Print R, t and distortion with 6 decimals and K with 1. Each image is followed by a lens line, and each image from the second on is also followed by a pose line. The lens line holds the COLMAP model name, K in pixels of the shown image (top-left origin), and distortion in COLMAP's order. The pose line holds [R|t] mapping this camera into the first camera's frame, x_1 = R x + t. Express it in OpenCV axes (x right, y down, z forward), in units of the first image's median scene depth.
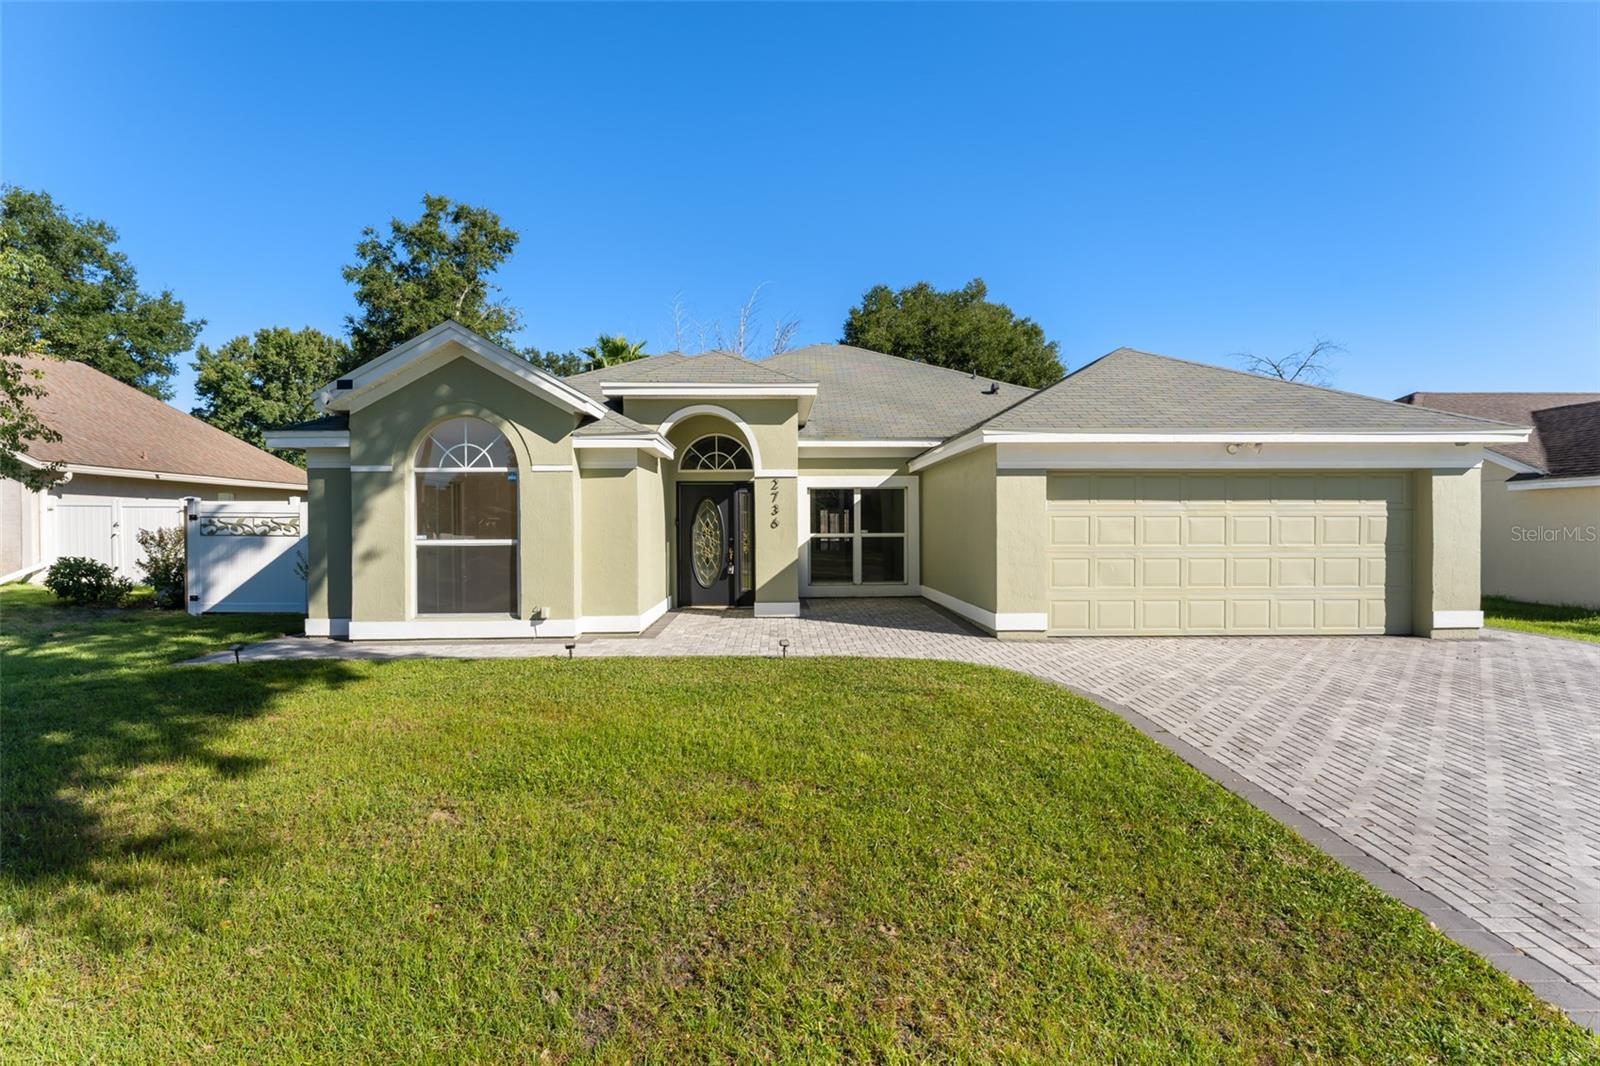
lens RADIAL K [[719.1, 0, 796.4], [0, 719.1, 531.5], [0, 0, 1]] dist [0.001616, -0.000169]
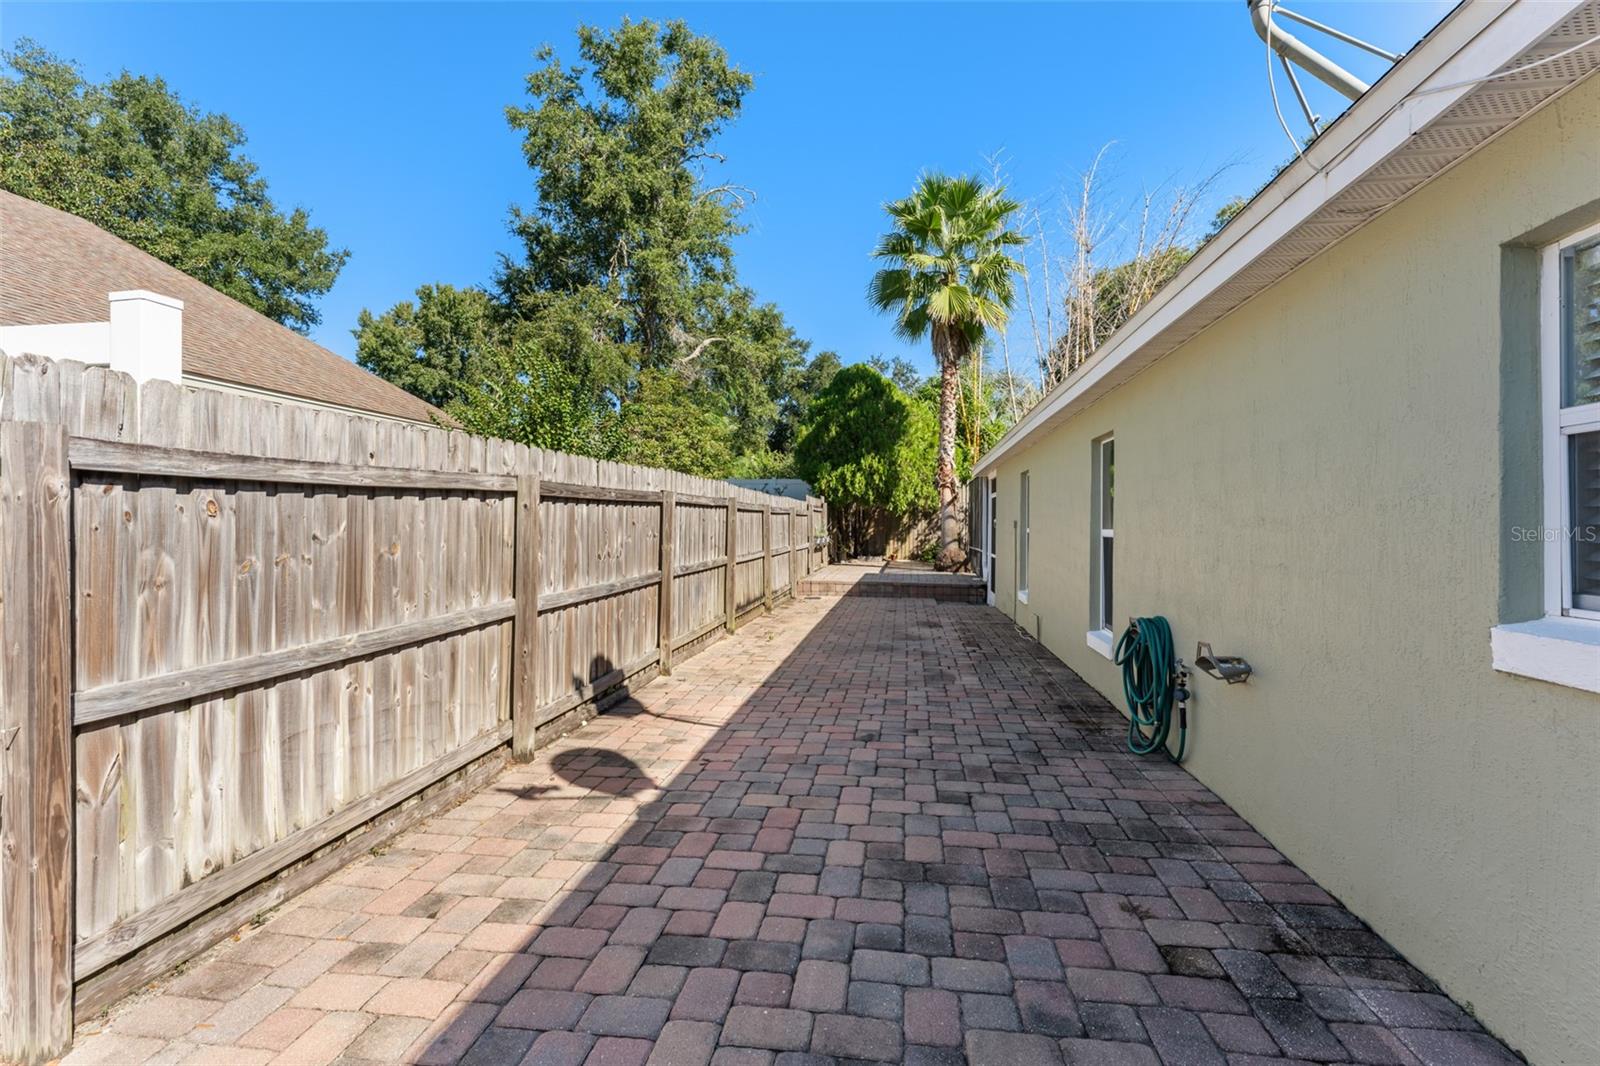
lens RADIAL K [[719.1, 0, 797.7], [0, 719.1, 527.4], [0, 0, 1]] dist [0.001616, -0.000169]
pose [[0.983292, 0.015291, -0.181392, -0.651725], [-0.015864, 0.999873, -0.001709, 0.002974], [0.181342, 0.004558, 0.983409, 1.074367]]
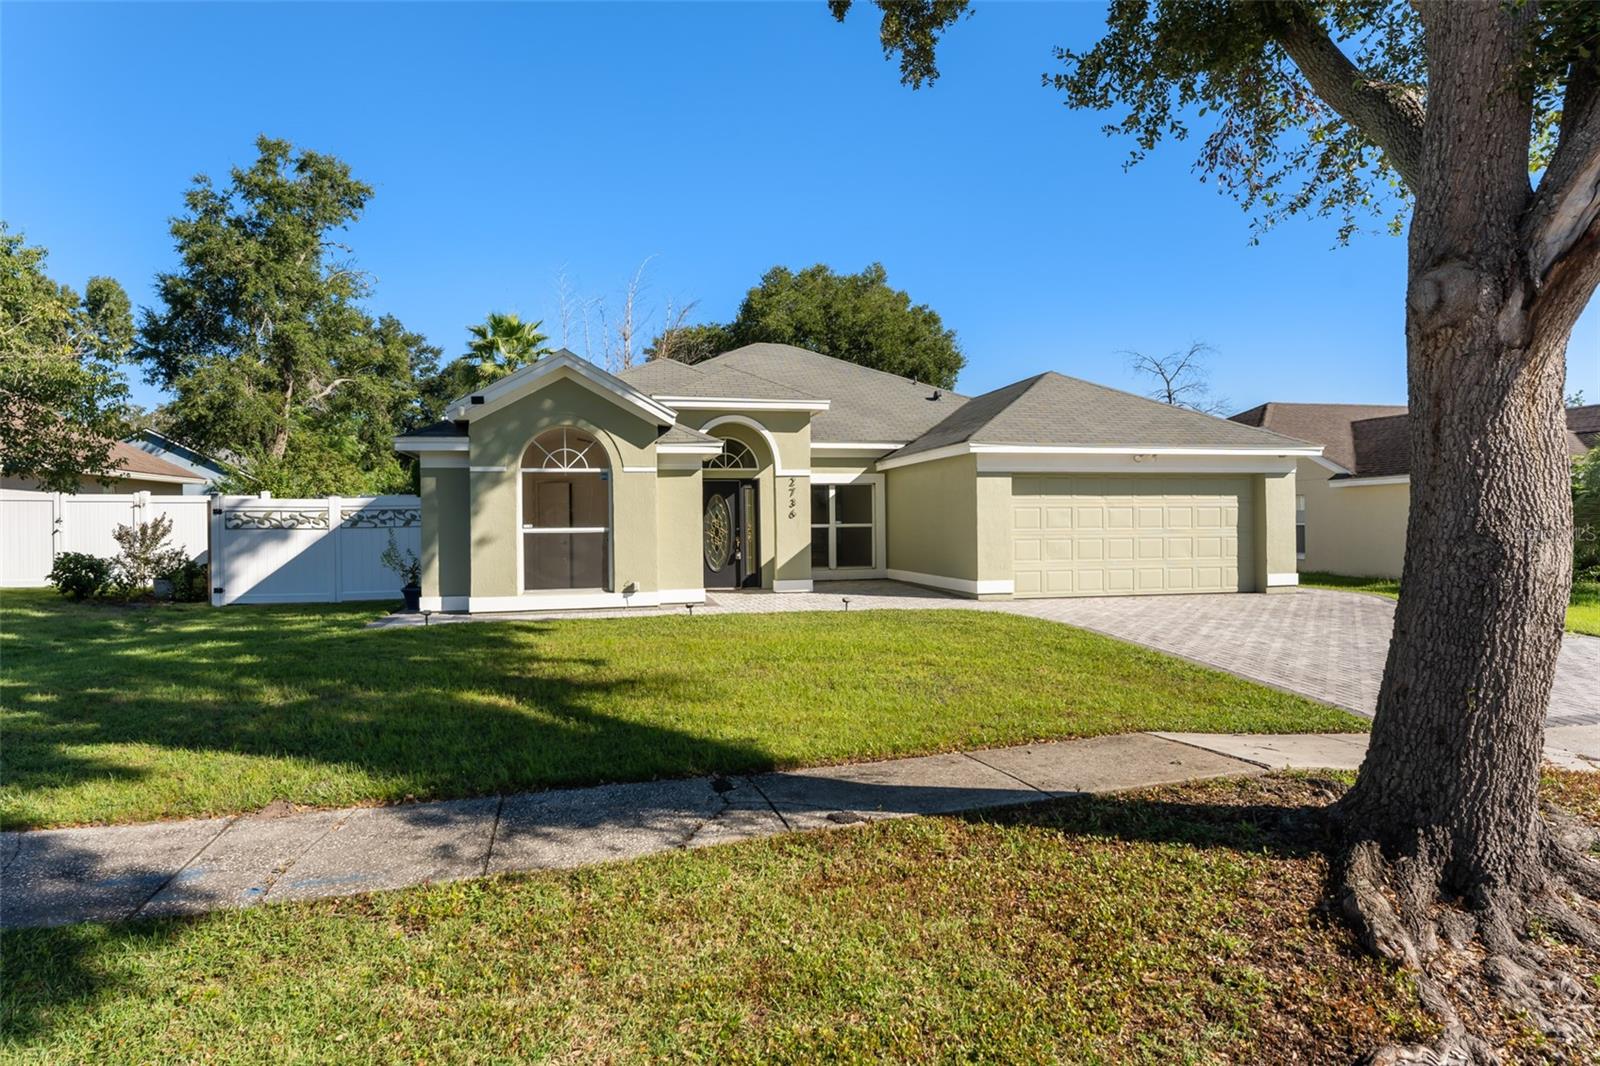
lens RADIAL K [[869.5, 0, 797.3], [0, 869.5, 520.2], [0, 0, 1]] dist [0.000303, 0.000277]
pose [[0.980913, -0.005084, 0.194382, -0.266134], [0.007500, 0.999904, -0.011693, 0.013717], [-0.194303, 0.012928, 0.980856, -0.376057]]
